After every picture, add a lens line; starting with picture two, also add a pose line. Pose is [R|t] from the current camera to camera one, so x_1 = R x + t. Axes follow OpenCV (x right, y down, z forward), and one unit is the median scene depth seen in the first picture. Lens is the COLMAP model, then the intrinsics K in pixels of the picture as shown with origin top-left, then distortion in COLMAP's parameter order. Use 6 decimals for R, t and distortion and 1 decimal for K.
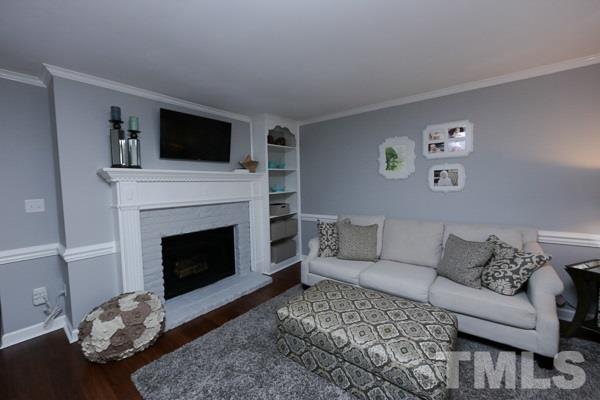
lens RADIAL K [[240.6, 0, 299.6], [0, 240.6, 199.3], [0, 0, 1]] dist [-0.017159, 0.000168]
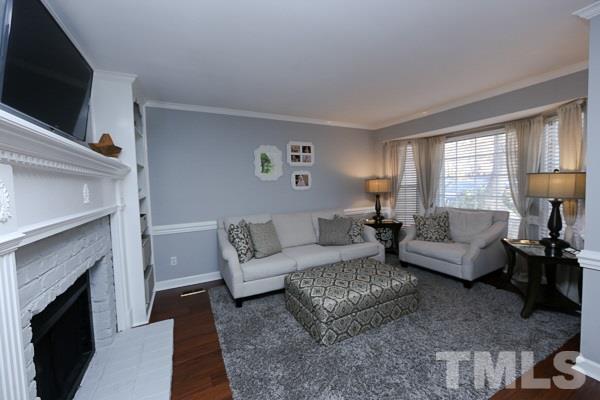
lens RADIAL K [[240.6, 0, 300.2], [0, 240.6, 197.7], [0, 0, 1]] dist [-0.017159, 0.000168]
pose [[0.406124, -0.046504, 0.912634, -0.655959], [0.067204, 0.997520, 0.020923, -0.017219], [-0.911343, 0.052835, 0.408242, 0.406961]]
